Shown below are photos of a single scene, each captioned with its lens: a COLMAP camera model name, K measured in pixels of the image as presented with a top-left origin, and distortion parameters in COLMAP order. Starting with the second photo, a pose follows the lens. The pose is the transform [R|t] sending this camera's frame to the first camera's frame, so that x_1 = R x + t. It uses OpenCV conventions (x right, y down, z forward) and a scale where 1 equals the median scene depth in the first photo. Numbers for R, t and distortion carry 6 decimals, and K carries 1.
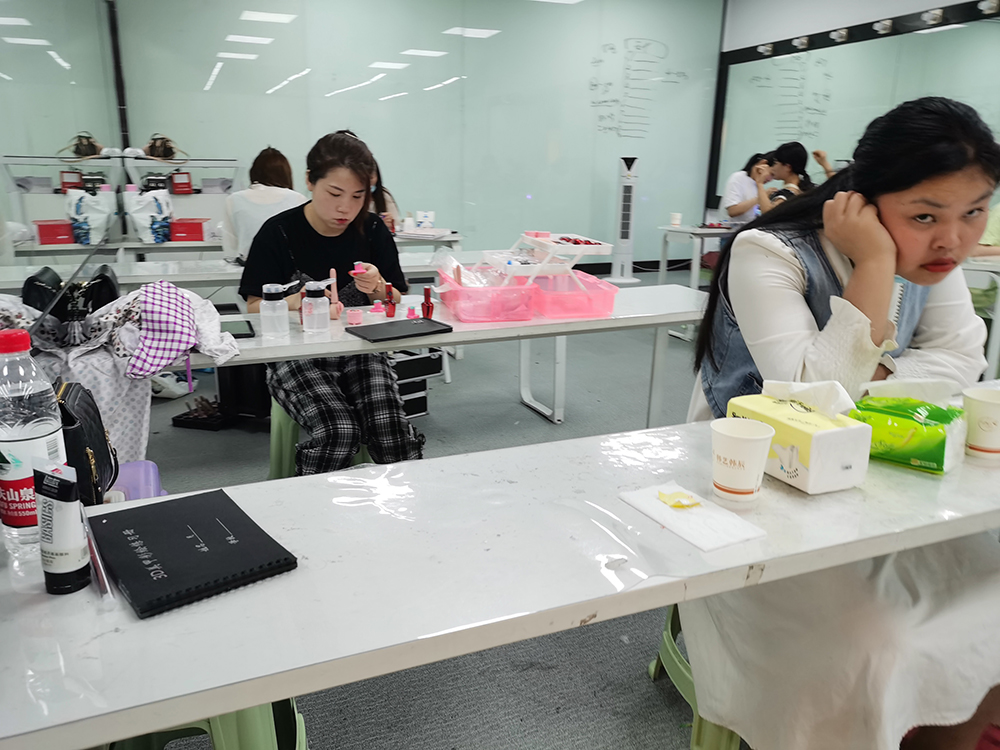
lens RADIAL K [[782.1, 0, 500.0], [0, 782.1, 375.0], [0, 0, 1]] dist [0.046286, -0.004353]
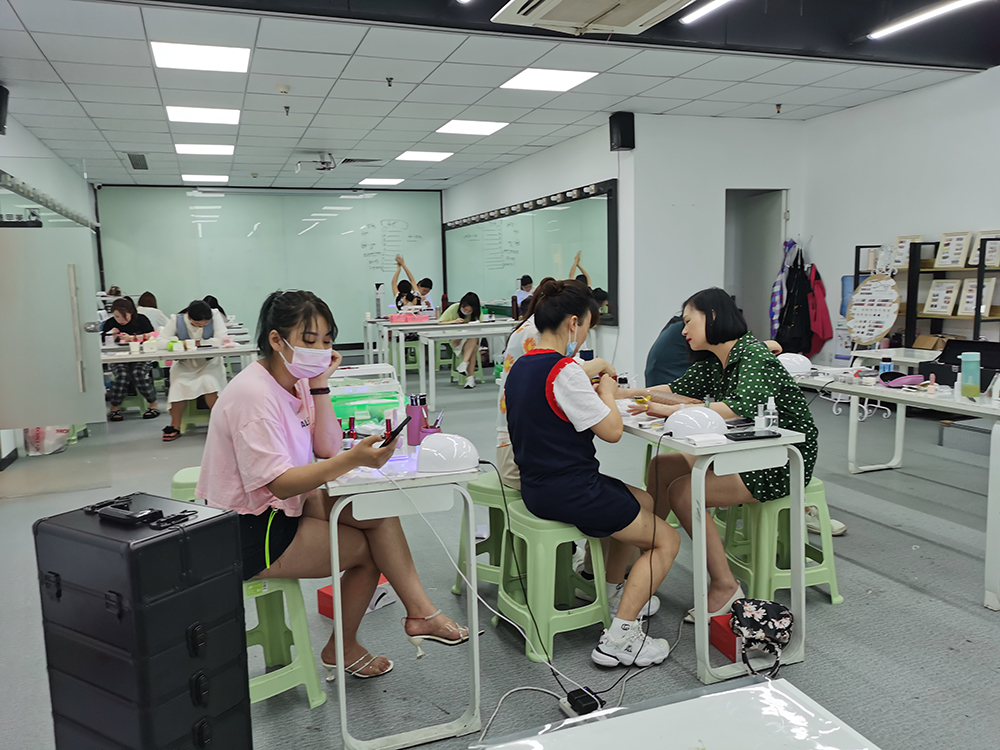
lens RADIAL K [[782.1, 0, 500.0], [0, 782.1, 375.0], [0, 0, 1]] dist [0.046286, -0.004353]
pose [[0.997322, -0.036837, -0.063178, 2.133168], [0.027743, 0.989874, -0.139211, 0.758135], [0.067666, 0.137086, 0.988245, -2.912753]]
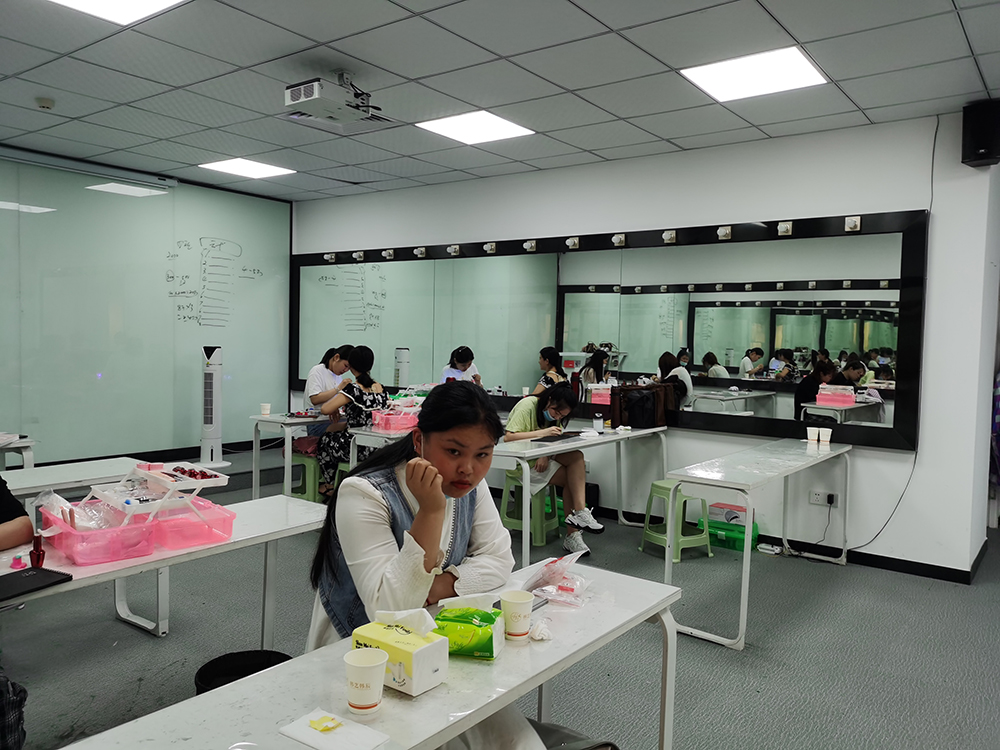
lens RADIAL K [[776.0, 0, 481.9], [0, 776.0, 391.1], [0, 0, 1]] dist [0.060747, -0.001343]
pose [[0.877070, -0.025070, 0.479708, -0.075393], [0.112858, 0.981439, -0.155052, -0.072074], [-0.466917, 0.190130, 0.863620, -0.174732]]
